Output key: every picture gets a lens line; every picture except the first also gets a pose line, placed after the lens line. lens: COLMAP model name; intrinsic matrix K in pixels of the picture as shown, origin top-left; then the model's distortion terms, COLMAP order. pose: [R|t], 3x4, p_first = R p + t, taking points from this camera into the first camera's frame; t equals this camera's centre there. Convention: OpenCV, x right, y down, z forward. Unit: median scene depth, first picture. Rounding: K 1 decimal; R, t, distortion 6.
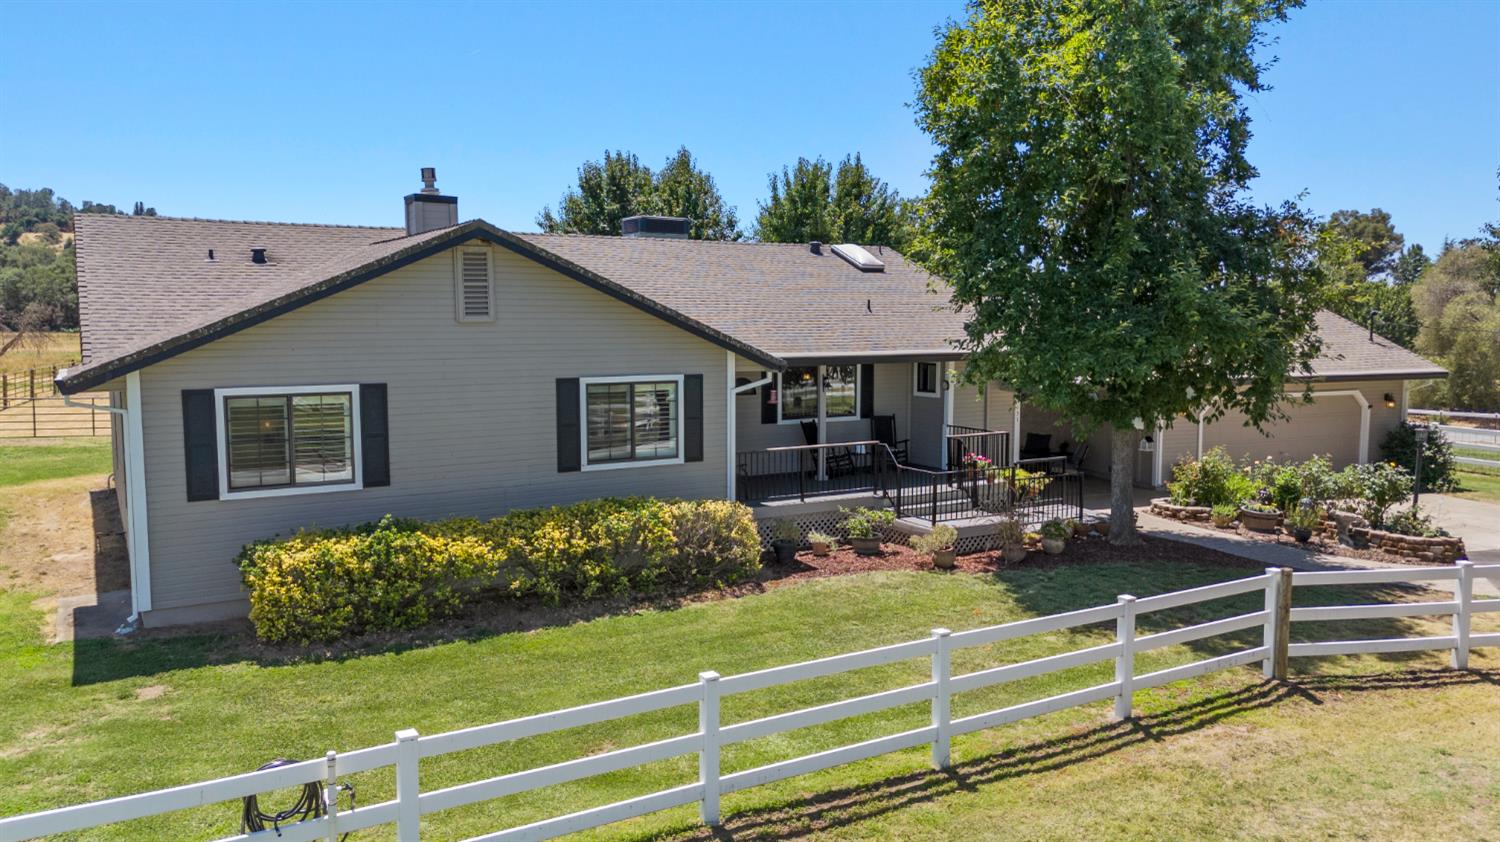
lens RADIAL K [[1098.8, 0, 750.0], [0, 1098.8, 421.0], [0, 0, 1]] dist [0.034983, -0.004457]
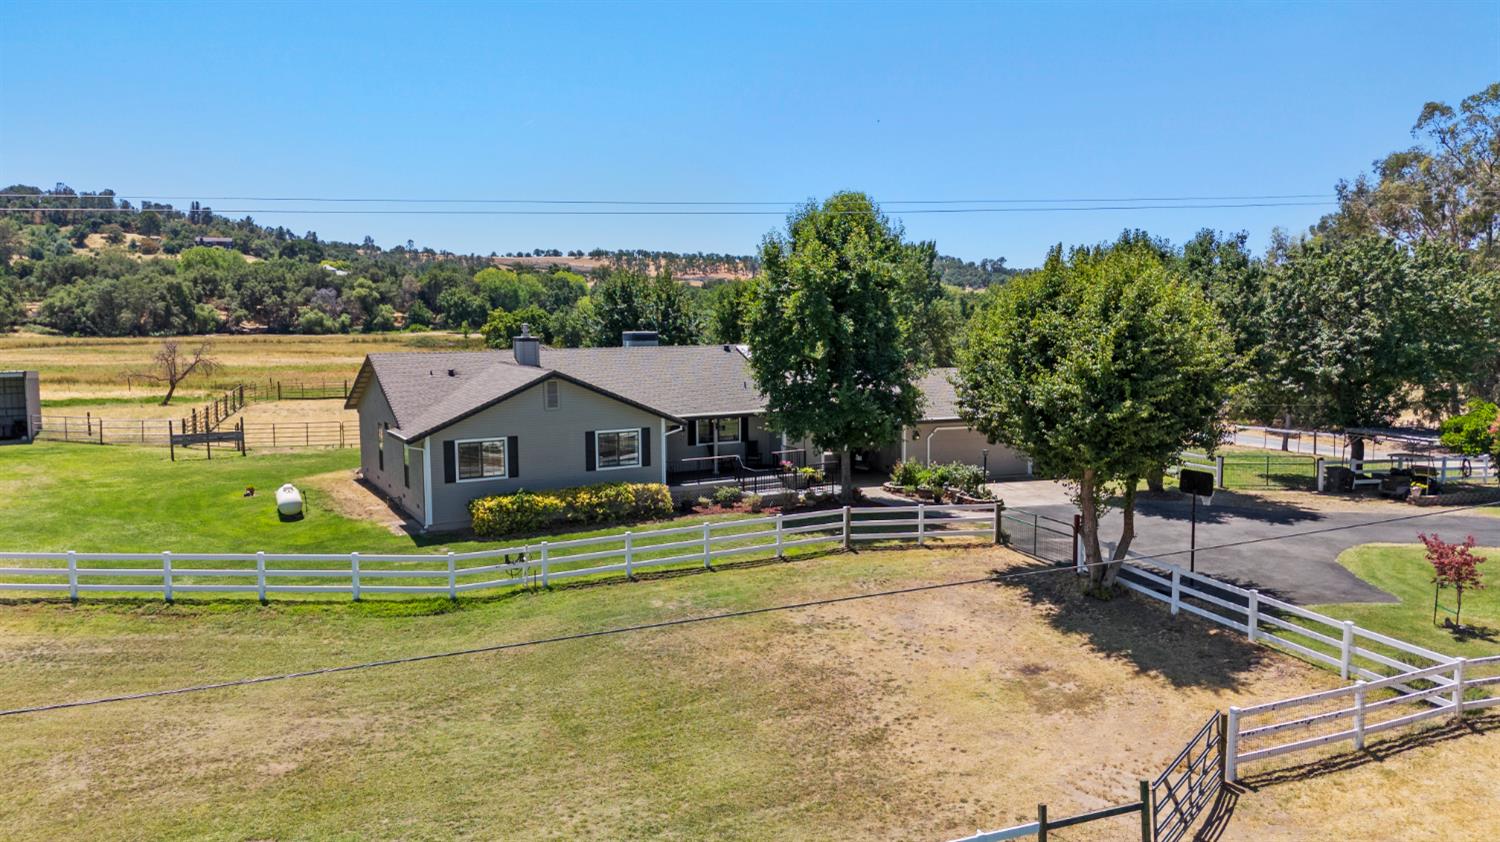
lens RADIAL K [[1076.5, 0, 750.0], [0, 1076.5, 421.0], [0, 0, 1]] dist [0.113262, -0.132435]
pose [[0.999482, -0.002263, -0.032107, 0.244287], [0.002597, 0.999943, 0.010390, -0.081952], [0.032082, -0.010468, 0.999430, -1.267514]]
